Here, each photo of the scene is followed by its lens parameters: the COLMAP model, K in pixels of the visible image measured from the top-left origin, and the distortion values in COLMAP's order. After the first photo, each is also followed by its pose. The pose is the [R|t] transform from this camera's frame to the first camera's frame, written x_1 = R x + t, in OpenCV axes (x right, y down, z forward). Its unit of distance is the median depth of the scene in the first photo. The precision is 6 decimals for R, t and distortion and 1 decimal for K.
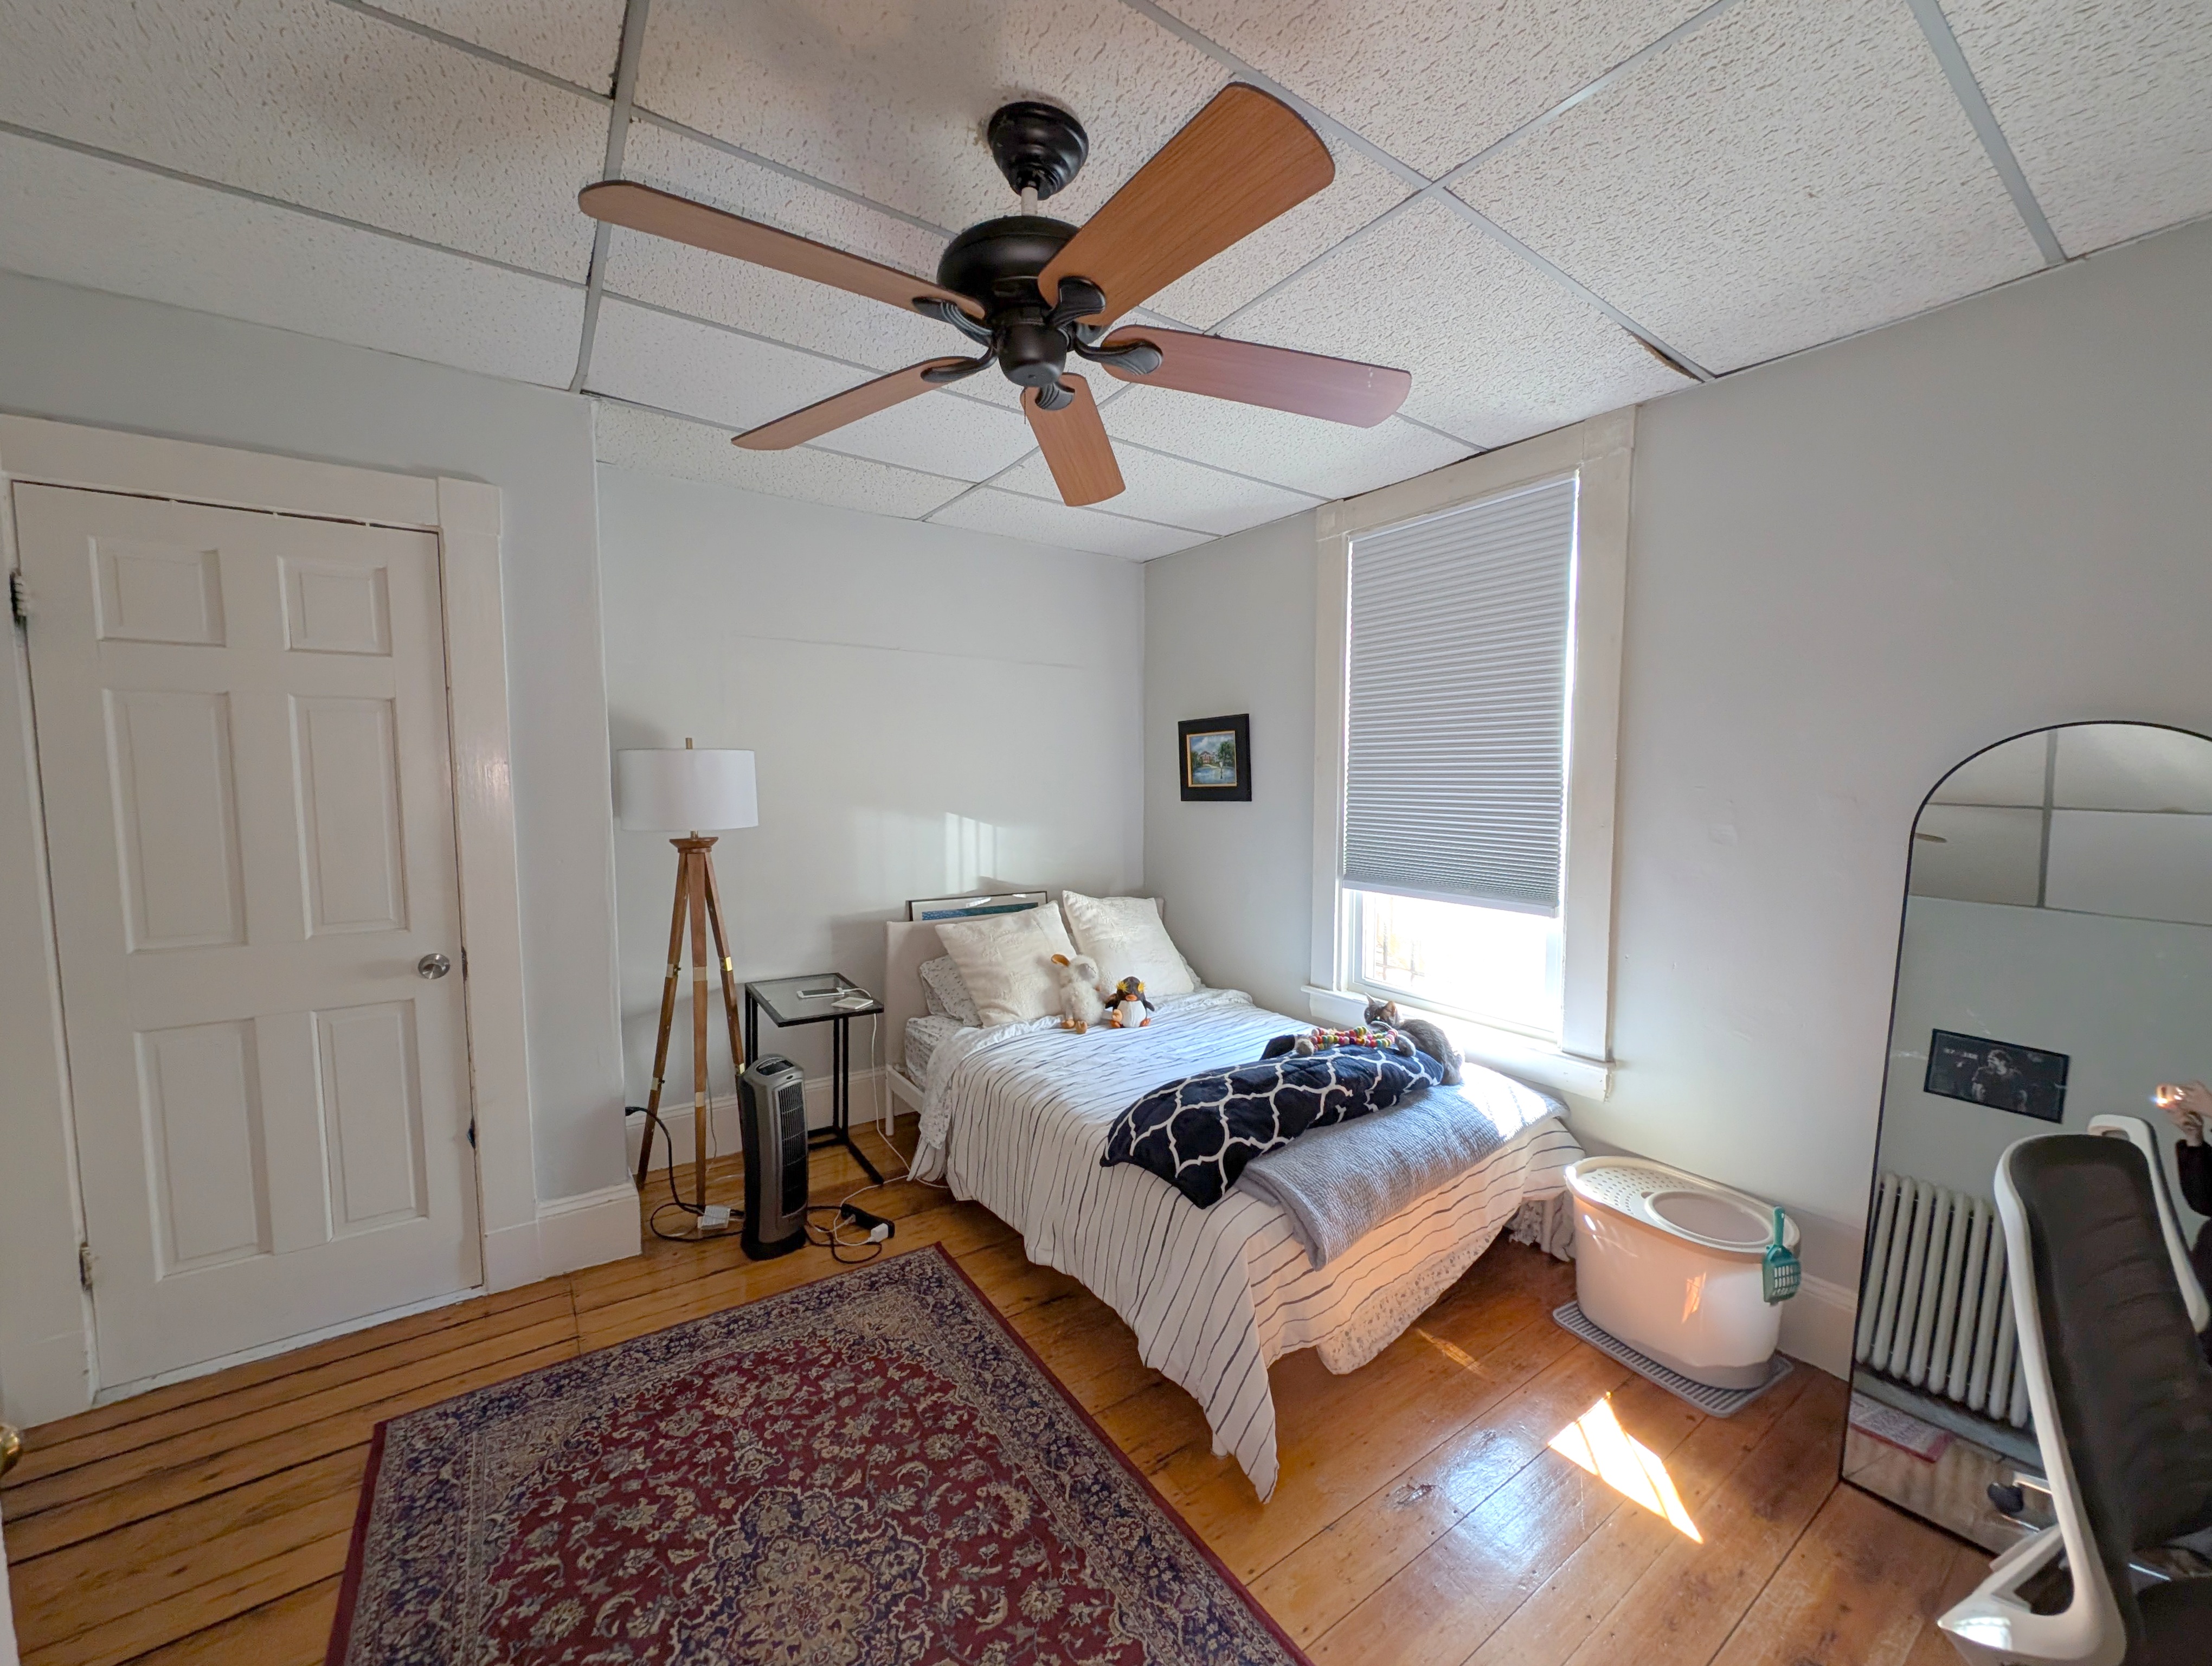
lens RADIAL K [[841.4, 0, 1102.3], [0, 841.4, 831.7], [0, 0, 1]] dist [0.000837, 0.000276]
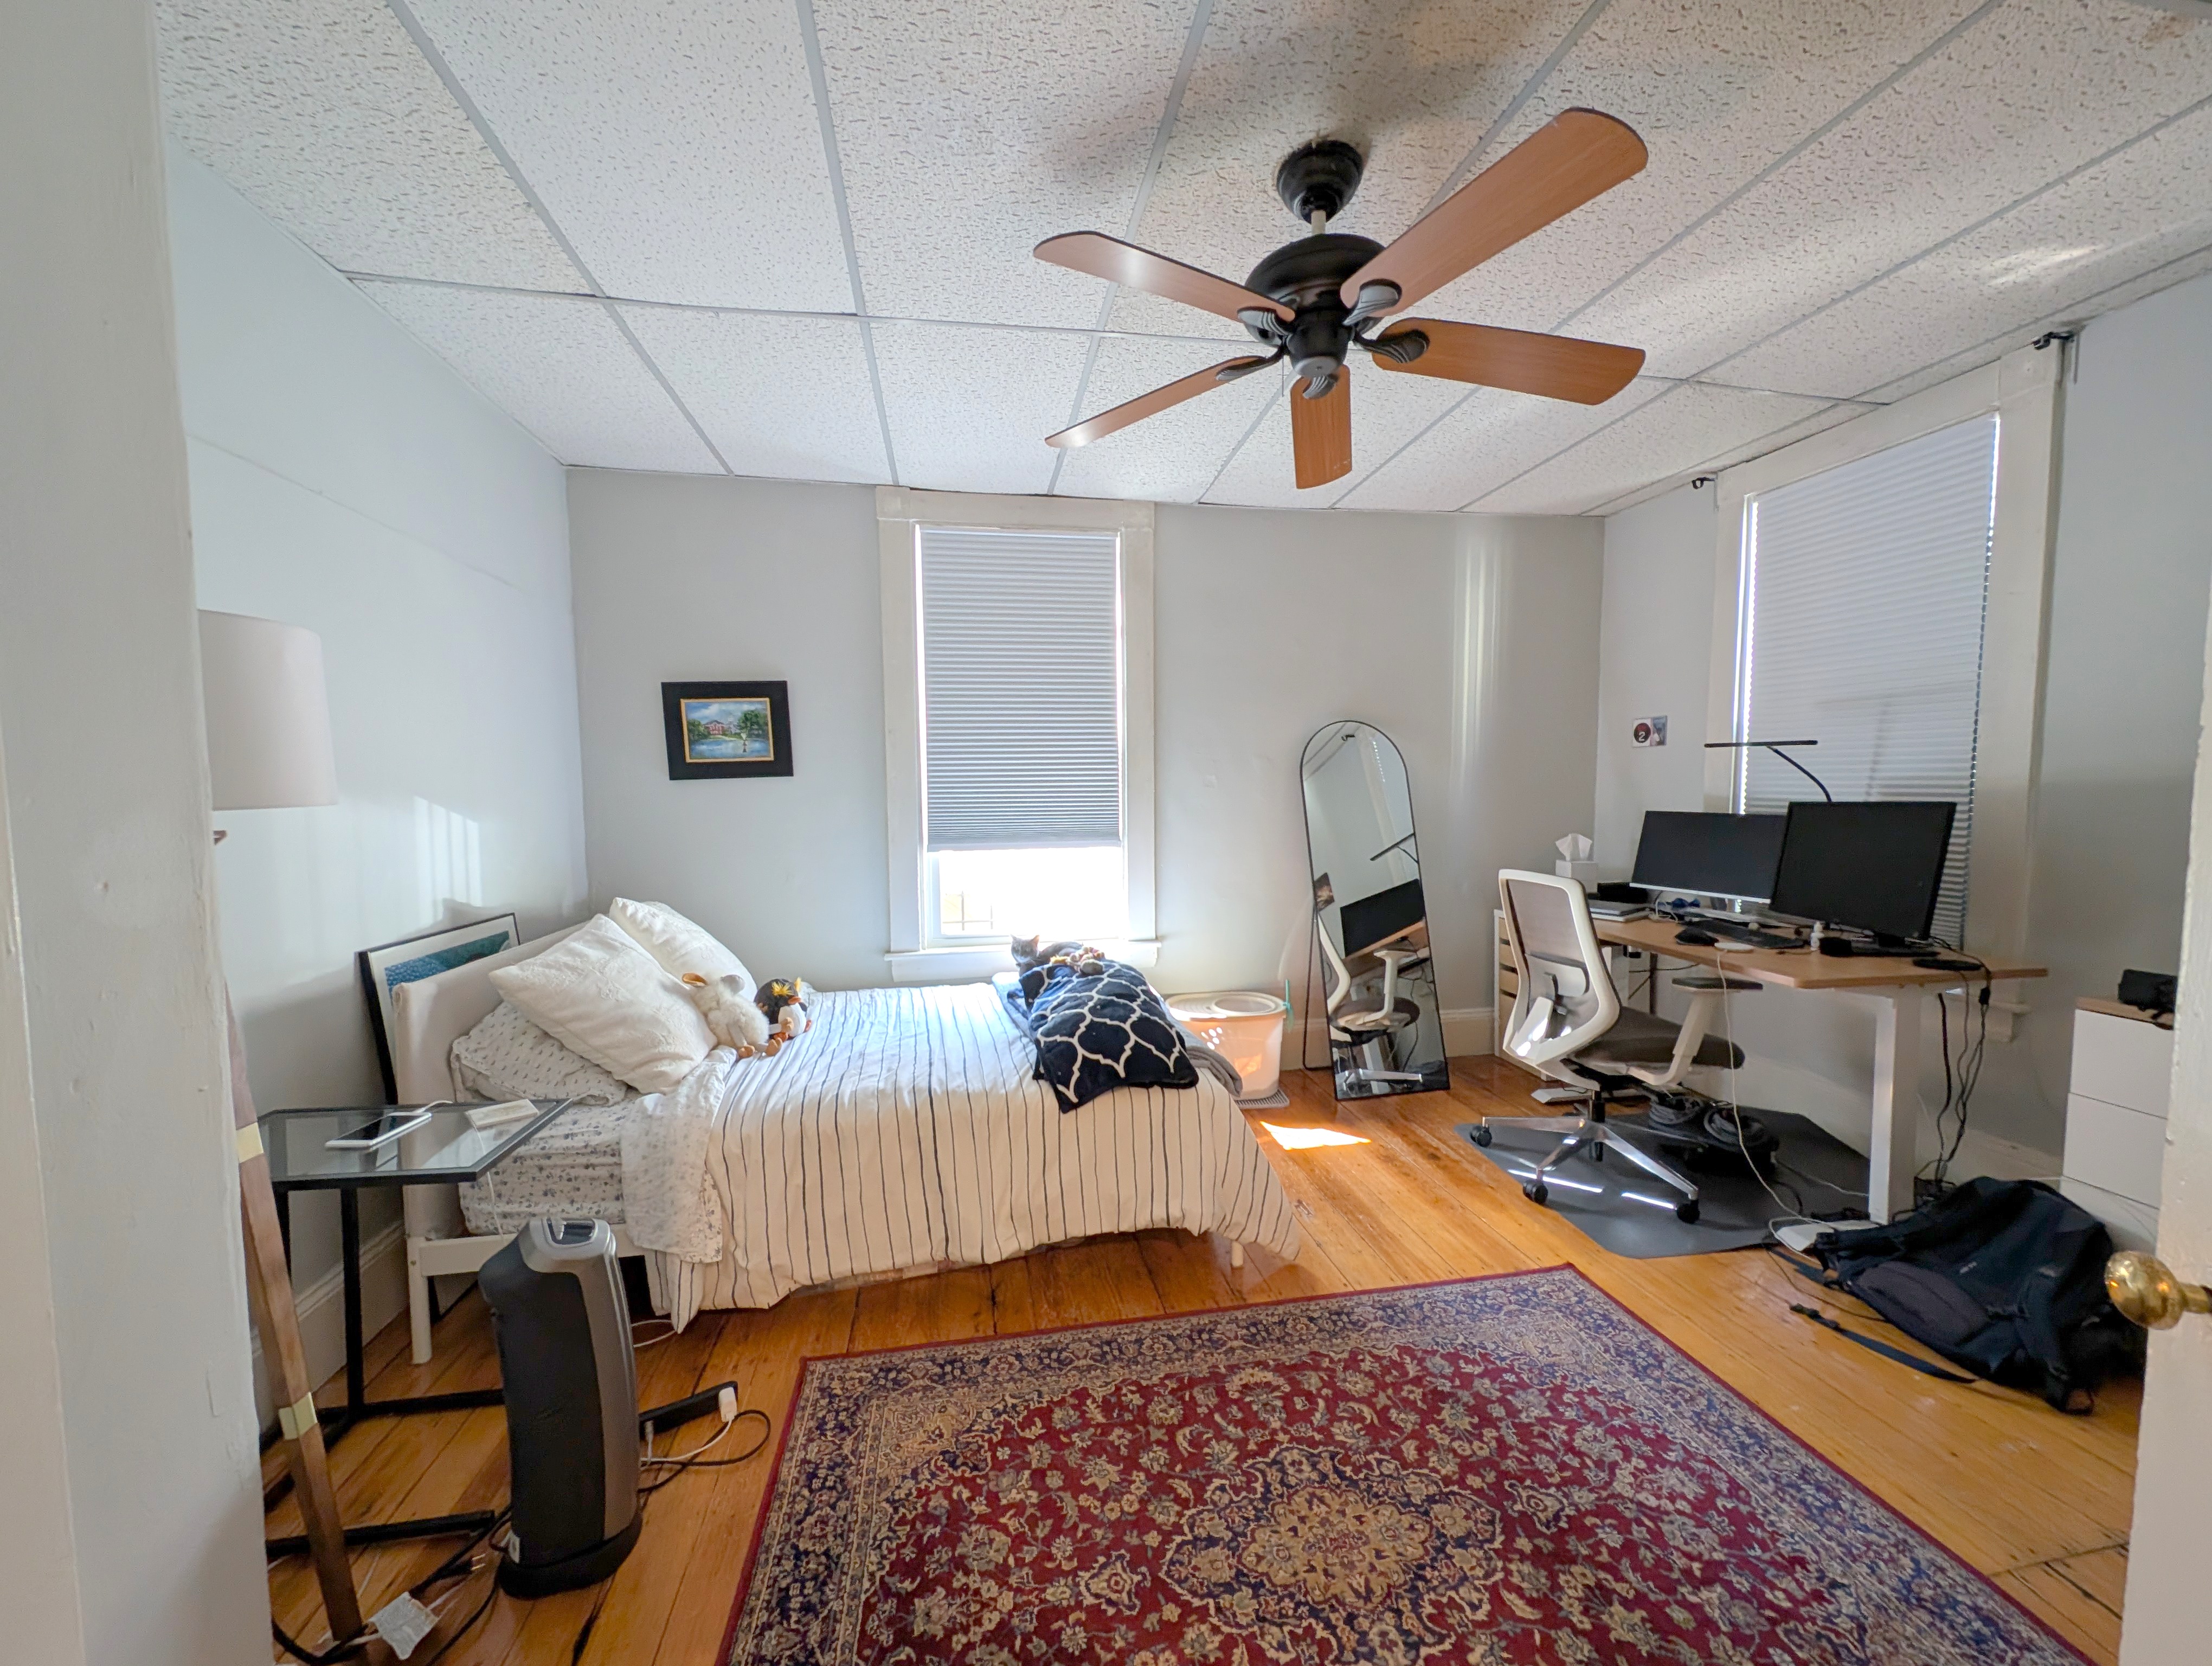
lens RADIAL K [[820.6, 0, 1091.3], [0, 820.6, 831.2], [0, 0, 1]] dist [0.011085, -0.005541]
pose [[0.434951, -0.062856, 0.898258, -1.133142], [0.073301, 0.996721, 0.034252, 0.040434], [-0.897466, 0.050945, 0.438132, 0.699366]]
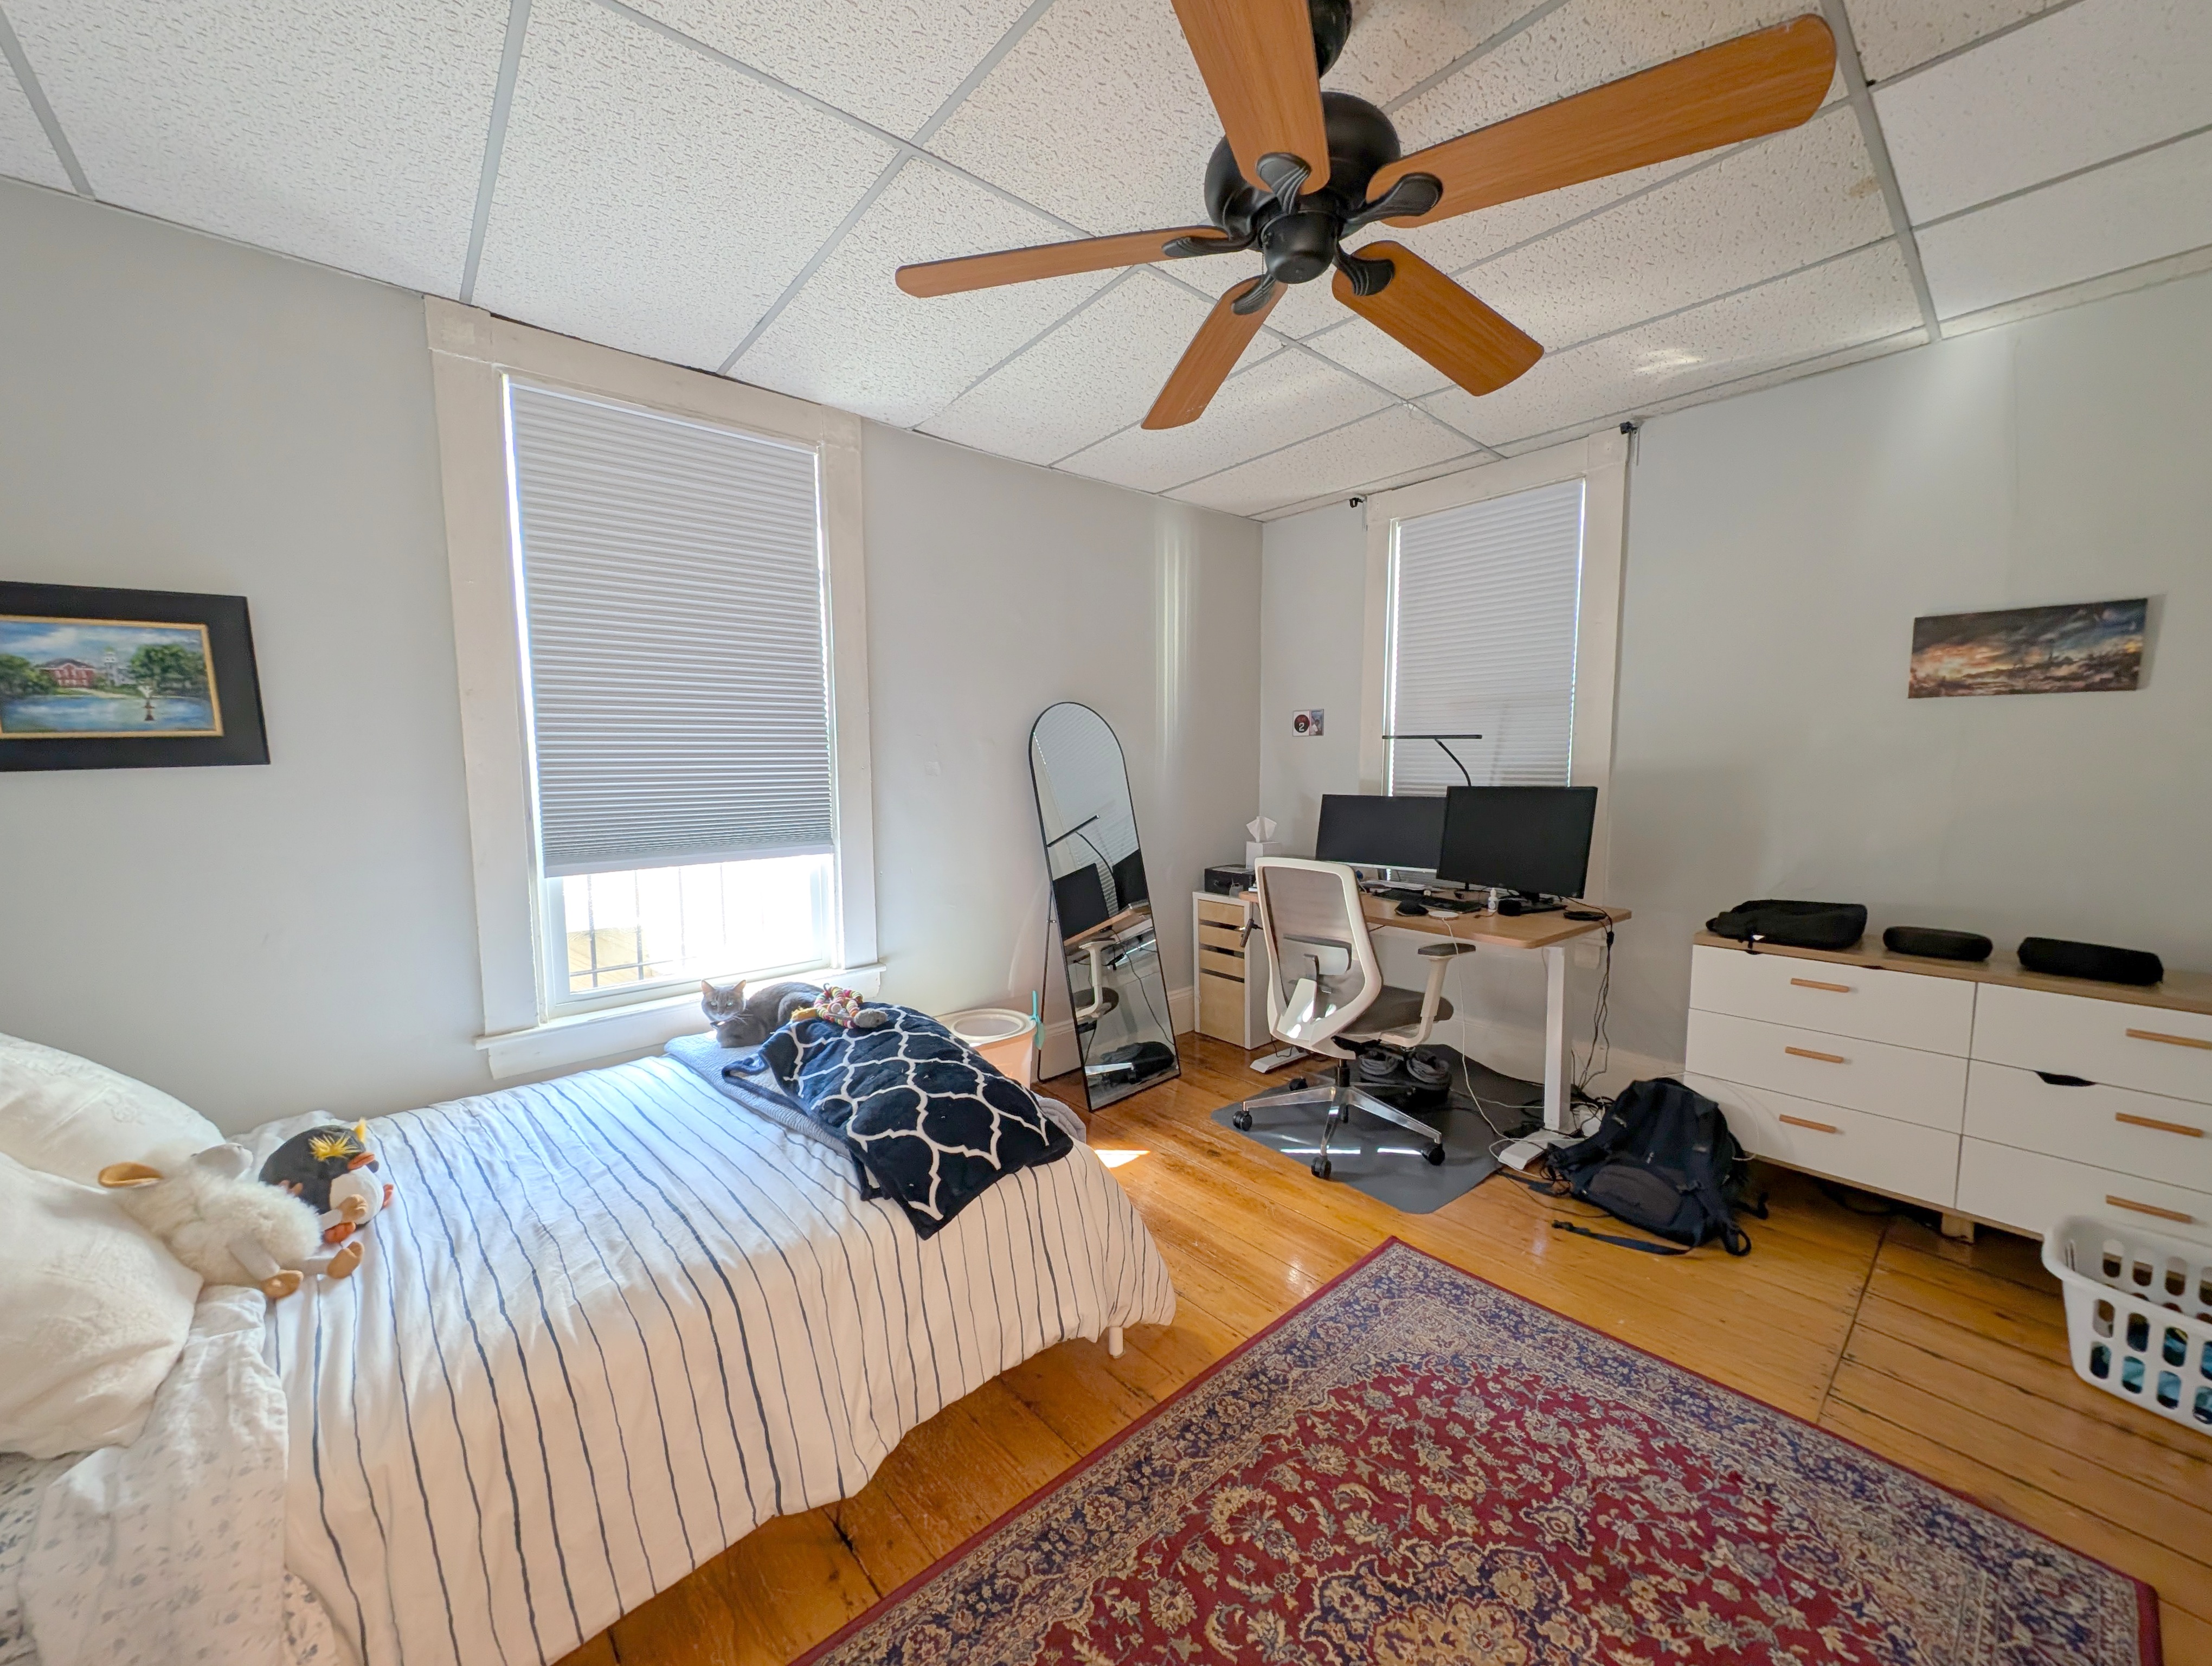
lens RADIAL K [[838.2, 0, 1097.0], [0, 838.2, 833.7], [0, 0, 1]] dist [0.014371, -0.006185]
pose [[-0.092906, -0.096376, 0.991000, -0.936574], [0.074863, 0.991811, 0.103473, -0.018243], [-0.992856, 0.083802, -0.084931, 1.184513]]
